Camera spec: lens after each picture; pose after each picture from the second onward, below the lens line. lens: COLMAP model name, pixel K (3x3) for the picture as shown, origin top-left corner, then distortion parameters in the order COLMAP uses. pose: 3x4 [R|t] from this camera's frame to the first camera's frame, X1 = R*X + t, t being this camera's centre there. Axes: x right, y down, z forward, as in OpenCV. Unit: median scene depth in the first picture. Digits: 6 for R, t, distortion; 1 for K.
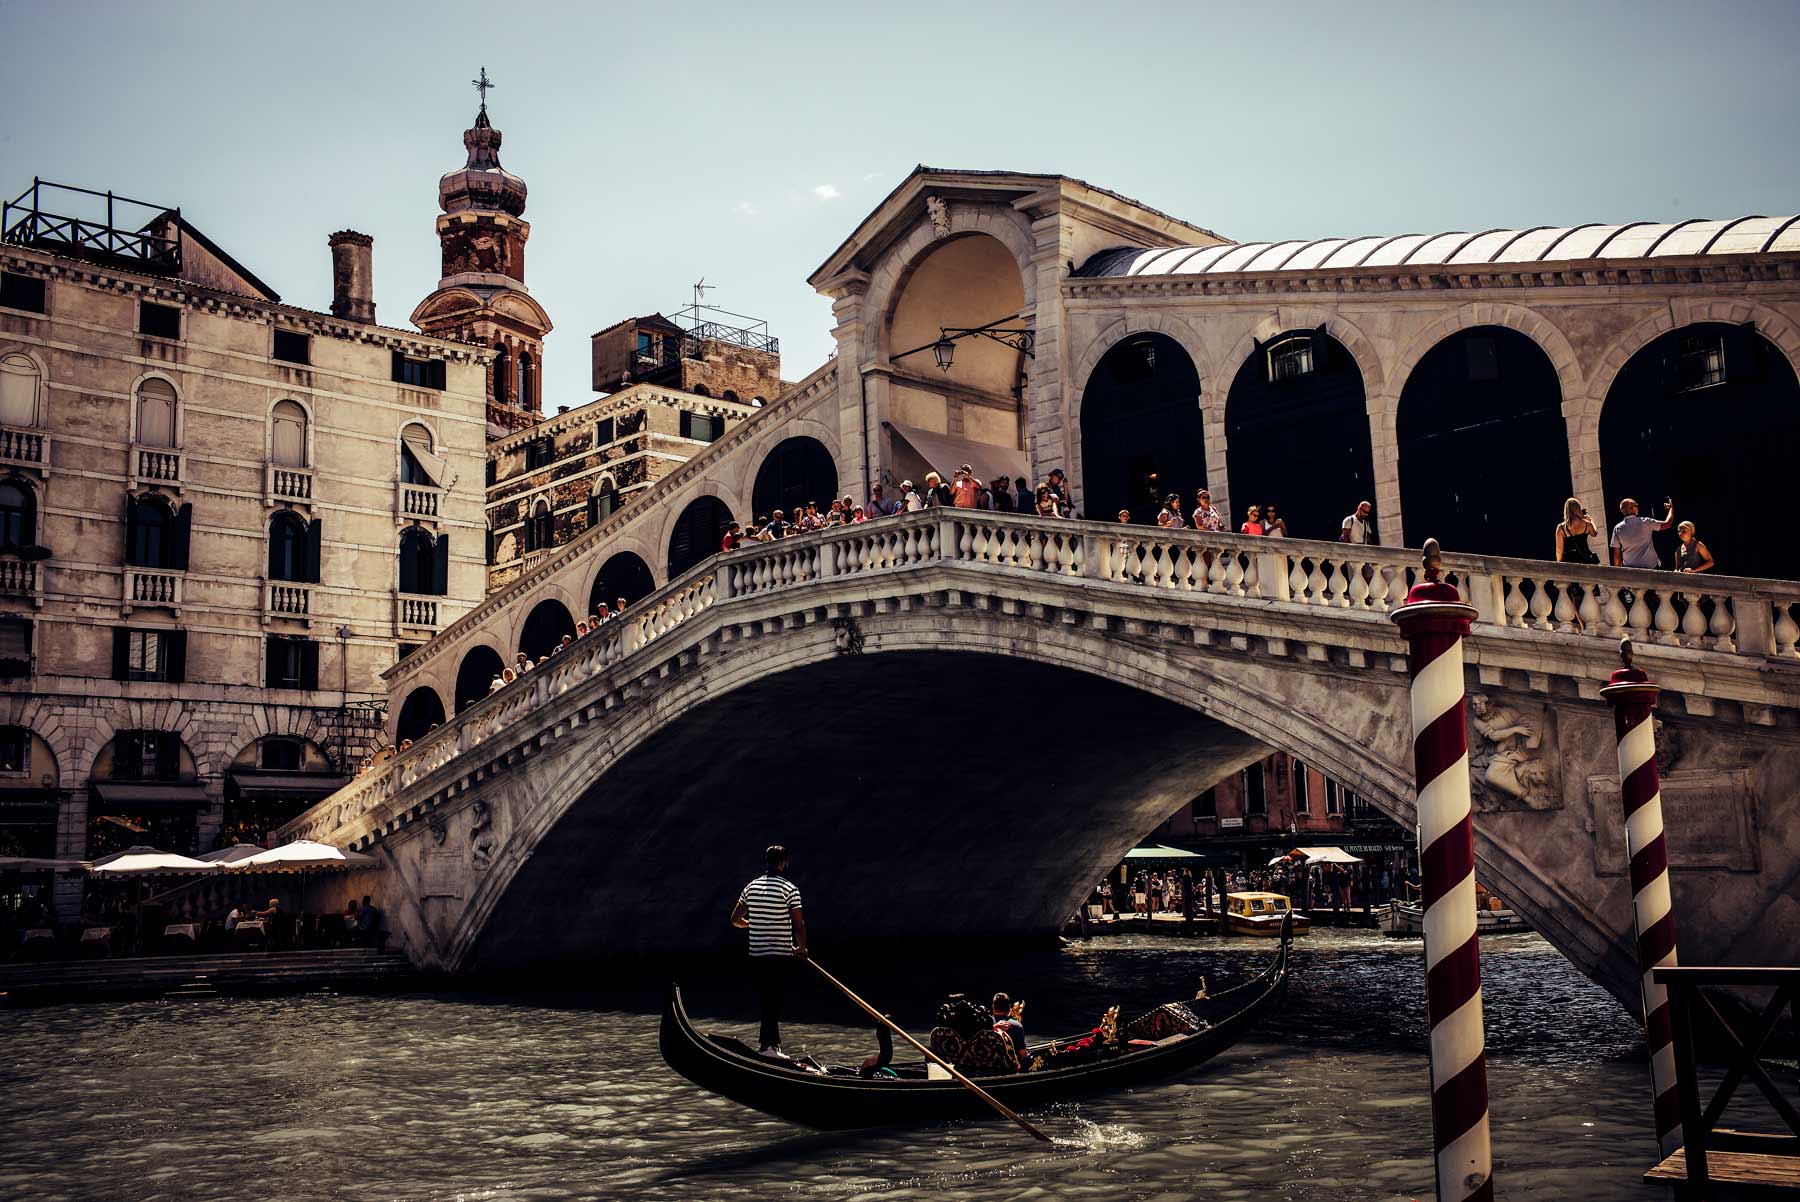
lens RADIAL K [[1791.0, 0, 900.0], [0, 1791.0, 601.0], [0, 0, 1]] dist [-0.019695, 0.111943]
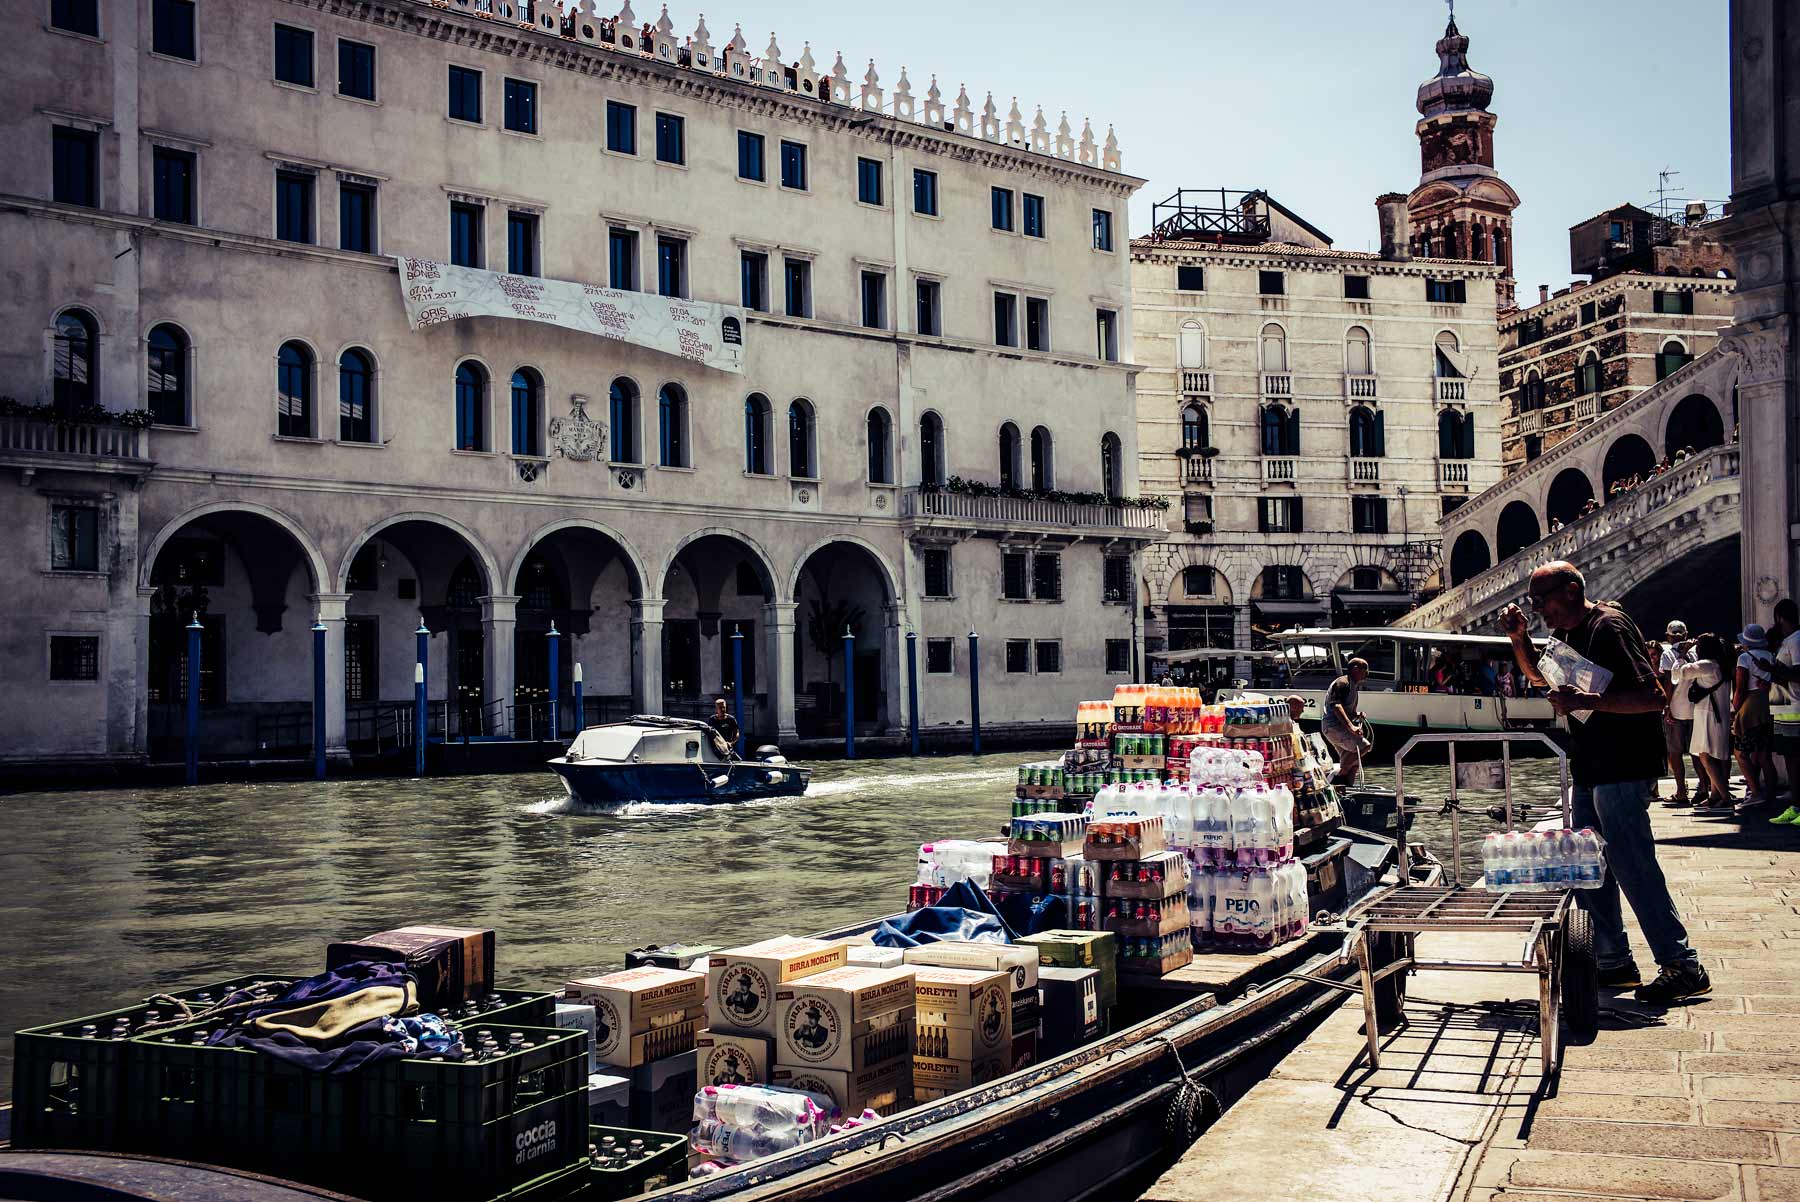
lens RADIAL K [[1791.0, 0, 900.0], [0, 1791.0, 601.0], [0, 0, 1]] dist [-0.019695, 0.111943]
pose [[0.877660, -0.013086, -0.479104, 0.011783], [0.066466, 0.993292, 0.094626, -0.054825], [0.474652, -0.114894, 0.872642, -0.409831]]
